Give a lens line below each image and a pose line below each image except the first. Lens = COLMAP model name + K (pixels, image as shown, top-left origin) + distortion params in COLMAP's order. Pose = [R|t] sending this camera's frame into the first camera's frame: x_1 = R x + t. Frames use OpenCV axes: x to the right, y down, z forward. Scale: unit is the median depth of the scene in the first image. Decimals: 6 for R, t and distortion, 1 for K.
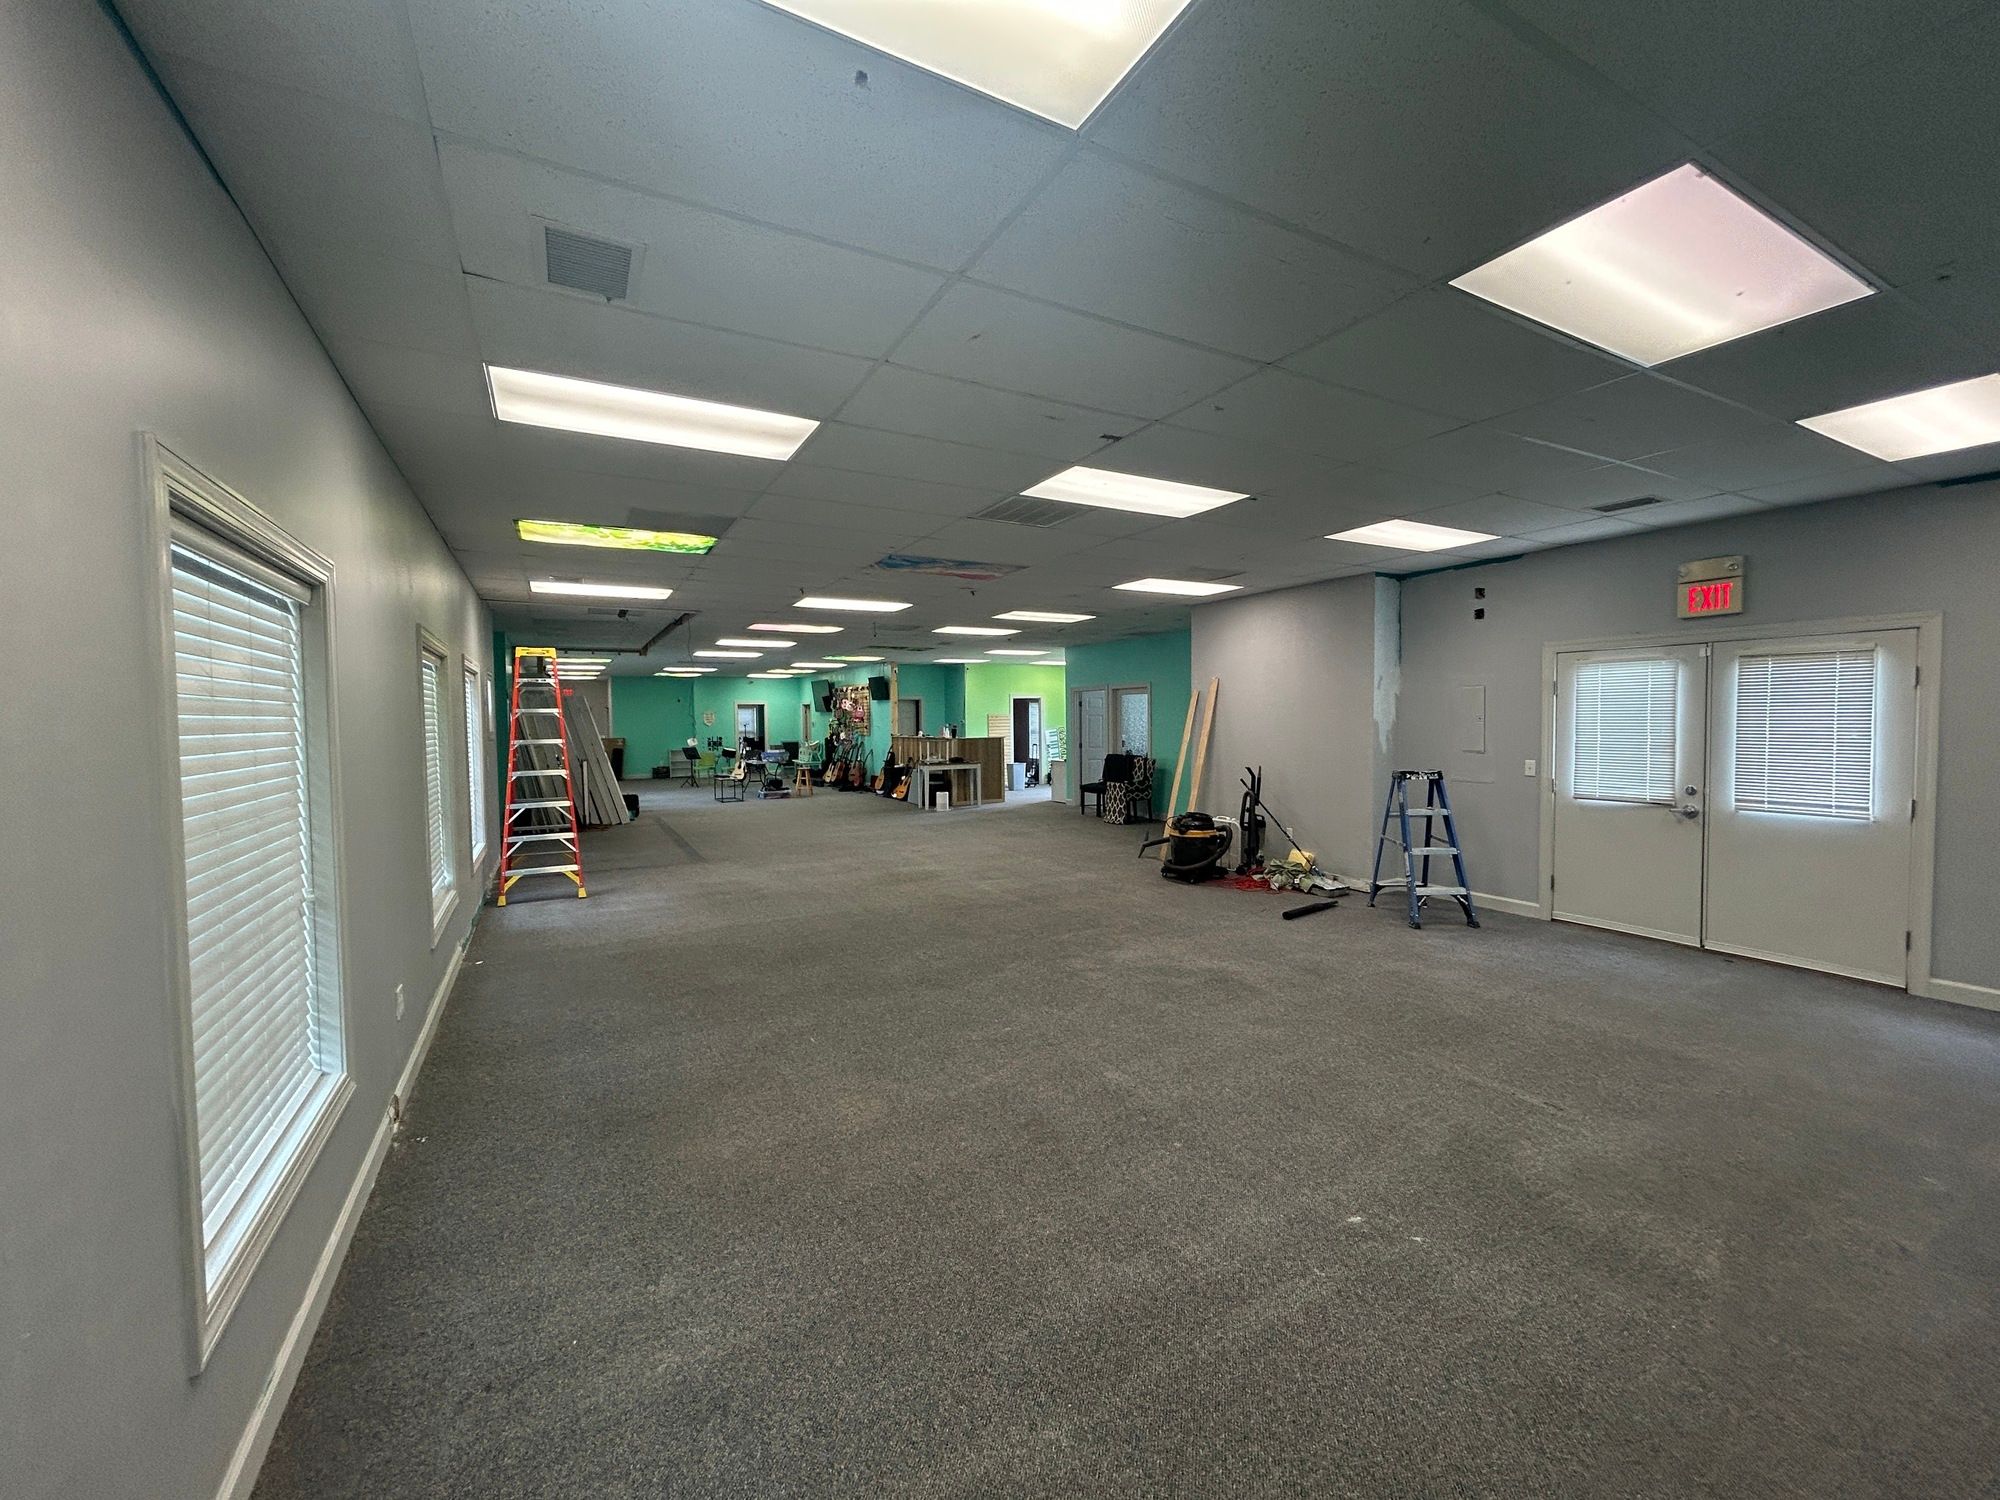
lens RADIAL K [[807.5, 0, 997.5], [0, 807.5, 751.6], [0, 0, 1]] dist [-0.000144, -0.000283]
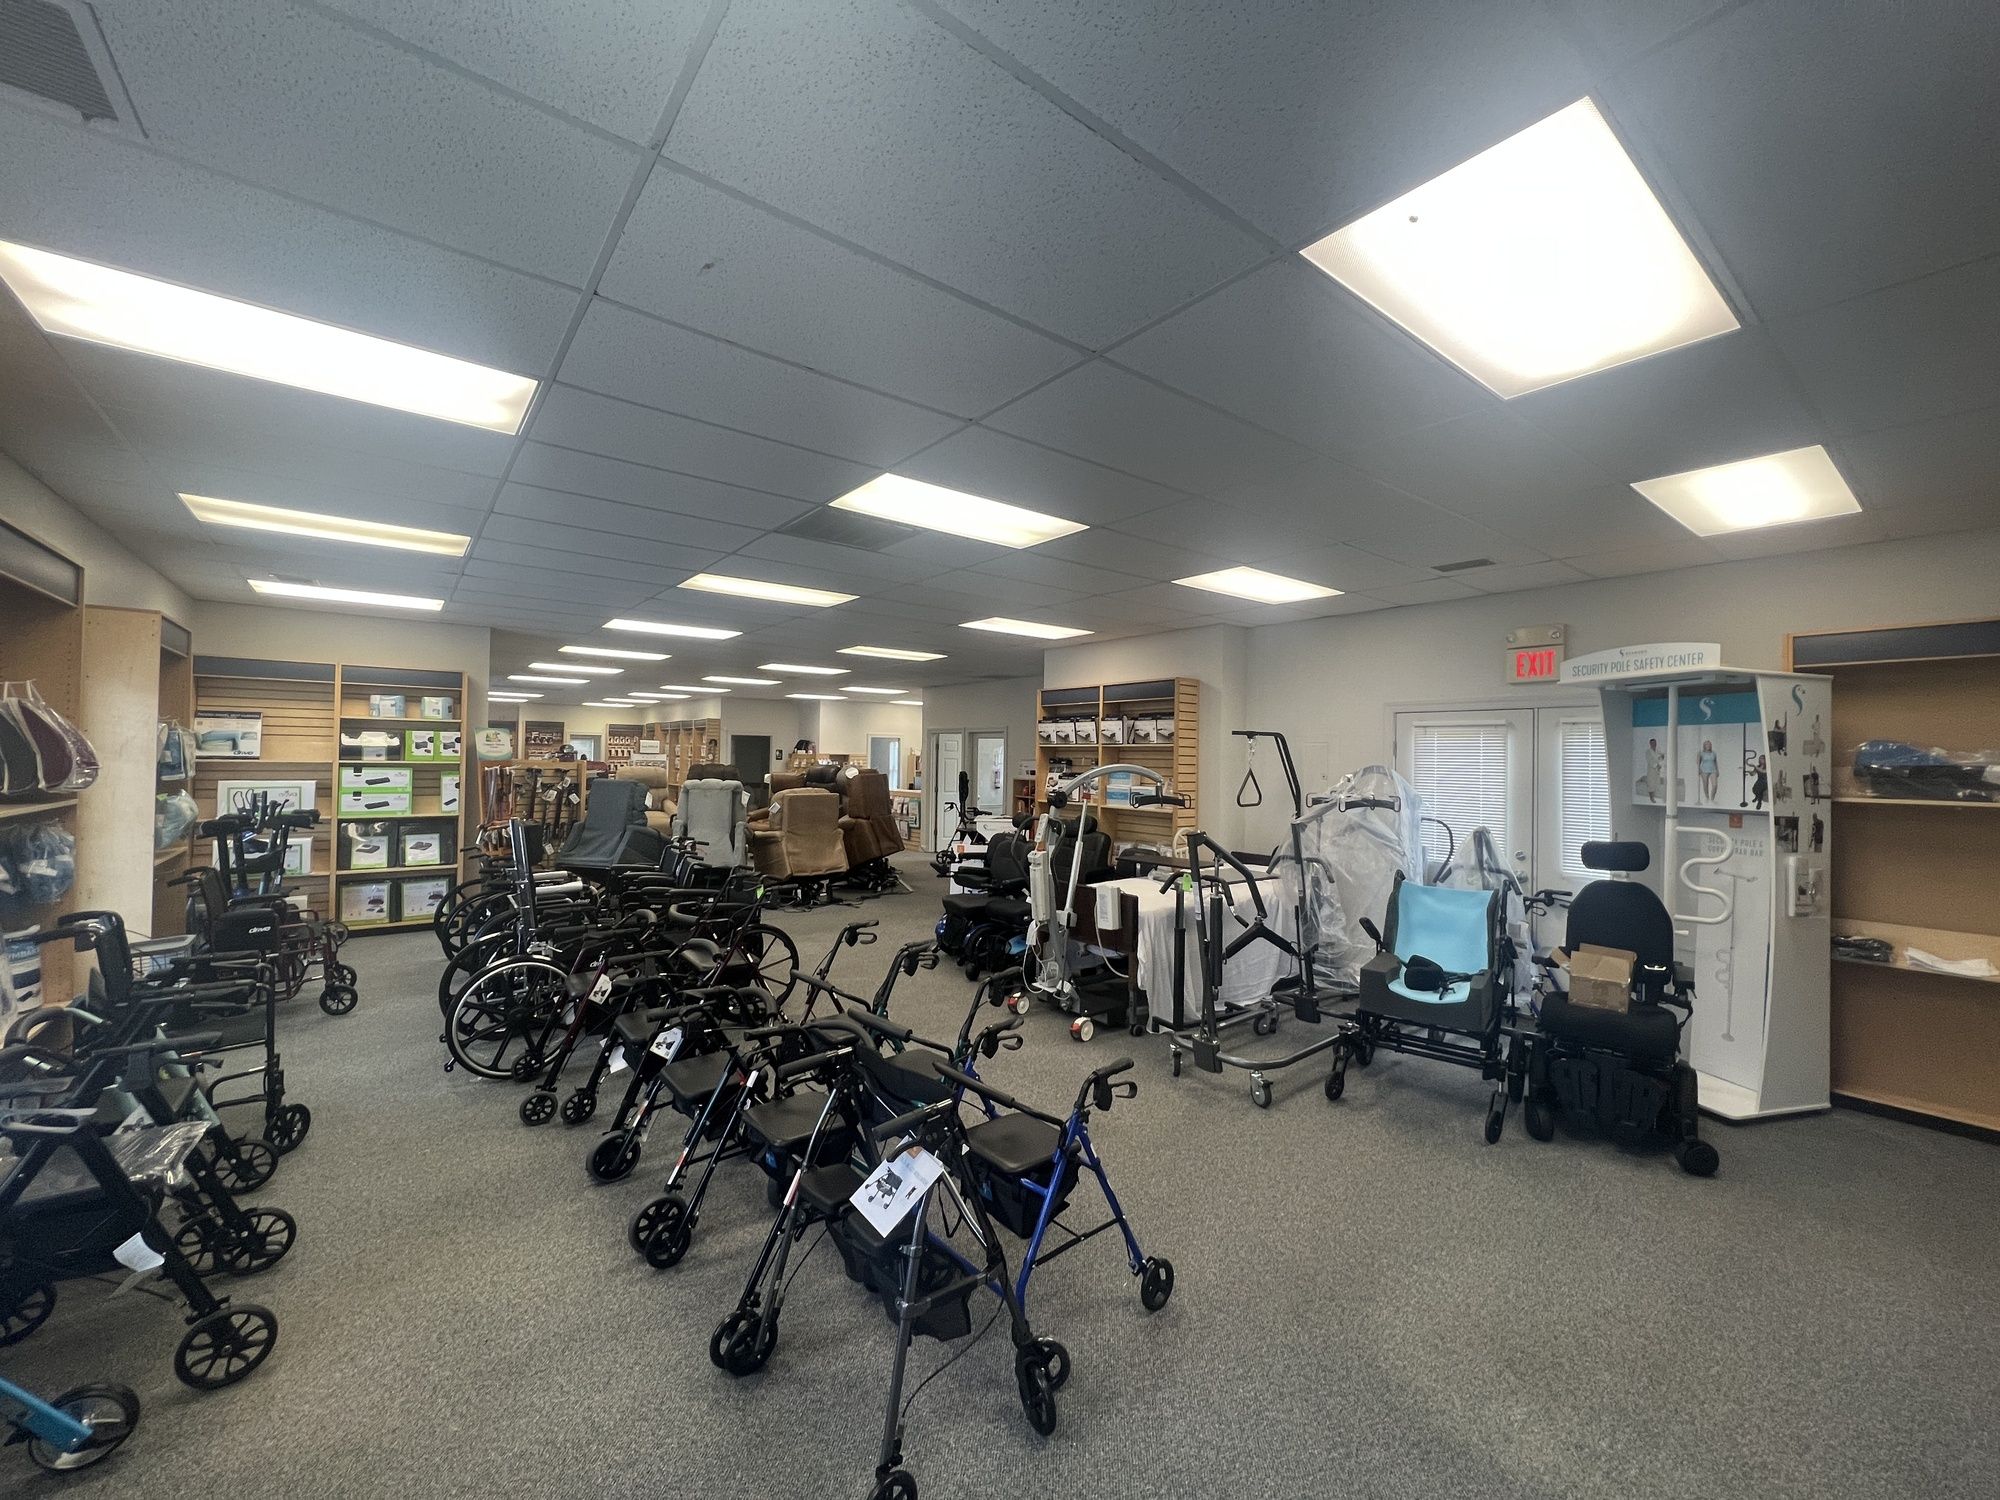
lens RADIAL K [[810.2, 0, 1000.9], [0, 810.2, 746.6], [0, 0, 1]] dist [0.001204, 0.000575]
pose [[0.986759, 0.030150, 0.159369, 0.065525], [-0.021154, 0.998101, -0.057844, -0.015301], [-0.160810, 0.053707, 0.985523, 0.115612]]
